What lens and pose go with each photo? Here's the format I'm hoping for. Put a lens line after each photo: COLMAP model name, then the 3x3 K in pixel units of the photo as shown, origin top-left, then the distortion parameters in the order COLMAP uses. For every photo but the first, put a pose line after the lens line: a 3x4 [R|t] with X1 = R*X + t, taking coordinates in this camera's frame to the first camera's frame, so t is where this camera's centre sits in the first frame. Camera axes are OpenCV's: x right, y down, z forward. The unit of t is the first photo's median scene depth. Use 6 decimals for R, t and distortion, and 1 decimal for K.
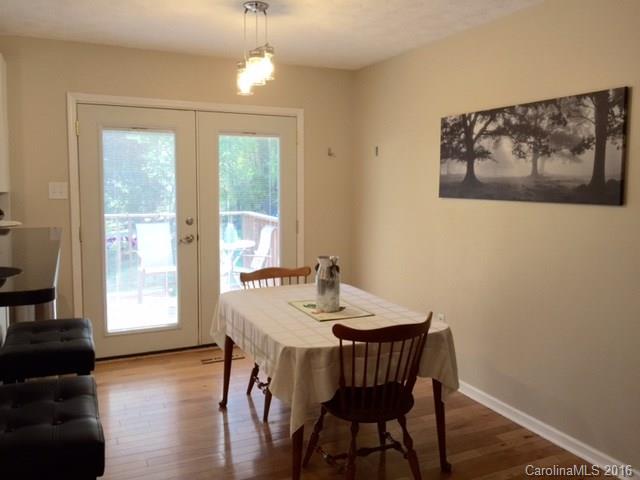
lens RADIAL K [[544.0, 0, 319.9], [0, 544.0, 226.3], [0, 0, 1]] dist [0.041743, -0.039664]
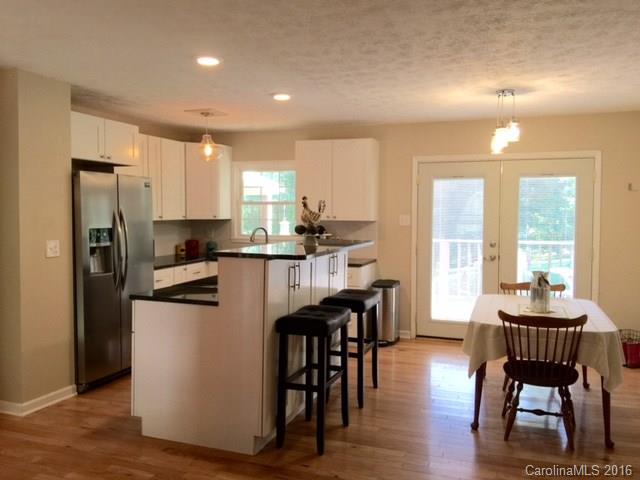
lens RADIAL K [[544.0, 0, 322.4], [0, 544.0, 235.4], [0, 0, 1]] dist [0.041743, -0.039664]
pose [[0.718464, 0.029864, -0.694923, 0.416755], [-0.057812, 0.998185, -0.016874, 0.015855], [0.693158, 0.052298, 0.718886, -0.251669]]
